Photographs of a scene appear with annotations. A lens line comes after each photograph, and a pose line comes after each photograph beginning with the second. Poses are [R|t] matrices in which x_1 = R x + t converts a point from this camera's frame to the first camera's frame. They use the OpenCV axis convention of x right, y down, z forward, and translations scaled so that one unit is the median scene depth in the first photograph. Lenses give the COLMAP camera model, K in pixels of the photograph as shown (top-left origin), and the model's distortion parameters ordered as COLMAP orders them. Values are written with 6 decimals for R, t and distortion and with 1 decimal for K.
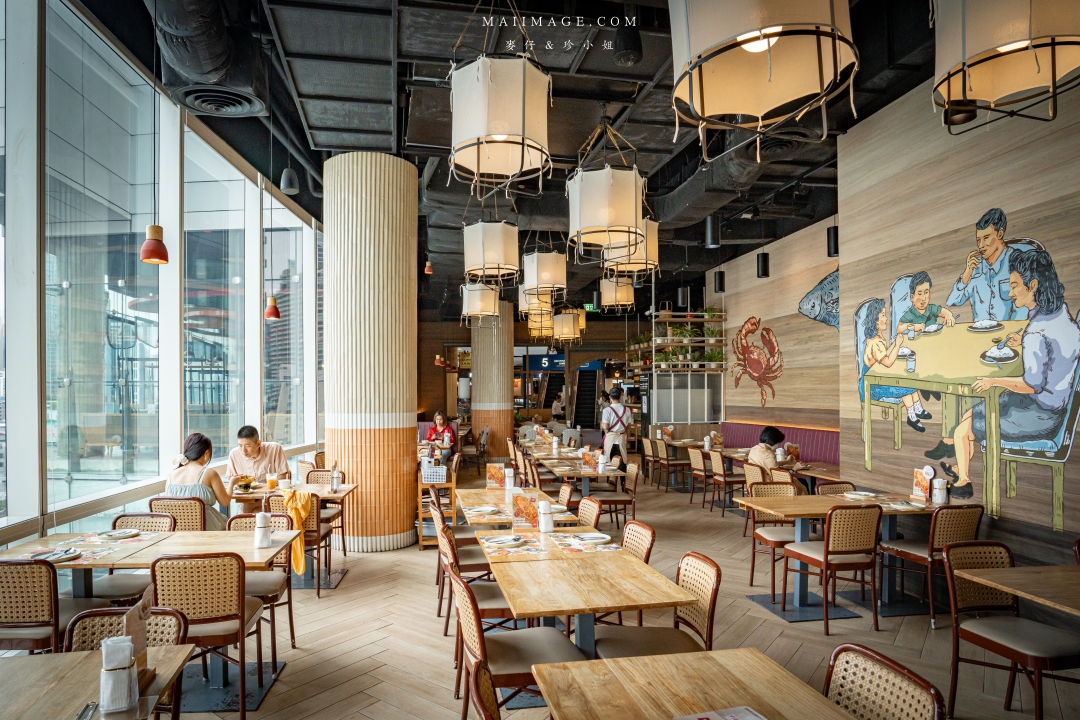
lens RADIAL K [[590.1, 0, 535.3], [0, 590.1, 392.2], [0, 0, 1]] dist [-0.018686, -0.000673]
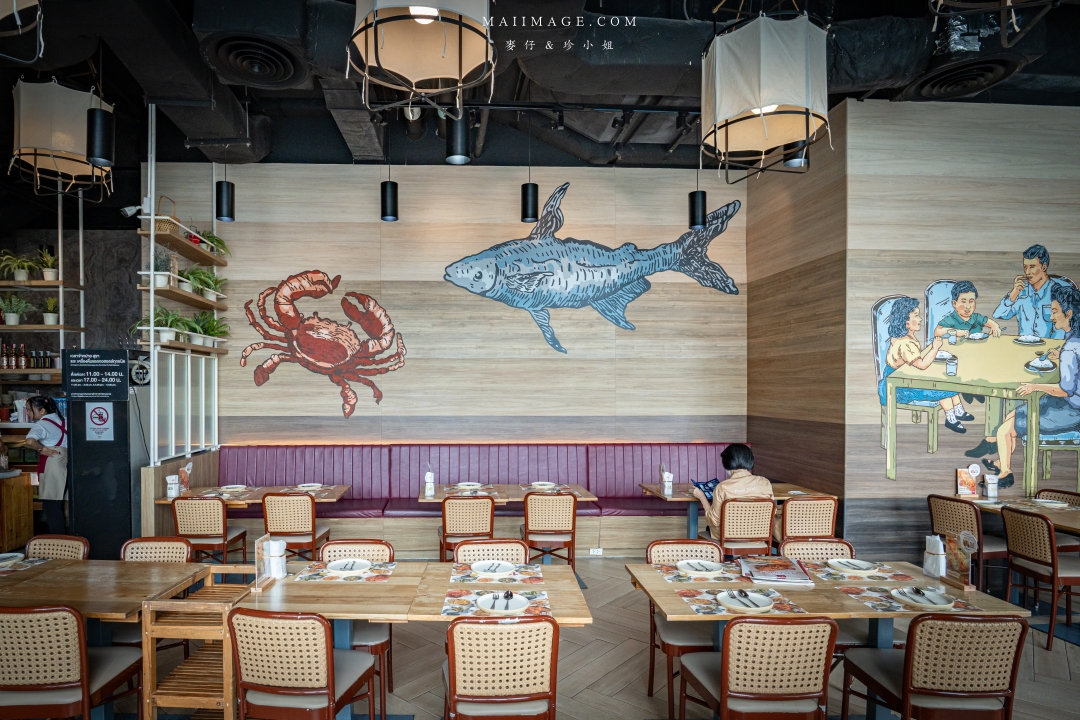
lens RADIAL K [[590.1, 0, 518.4], [0, 590.1, 395.7], [0, 0, 1]] dist [-0.018686, -0.000673]
pose [[0.141162, -0.006028, 0.989968, -0.493534], [-0.002584, 0.999976, 0.006458, -0.004216], [-0.989983, -0.003469, 0.141143, 1.650554]]
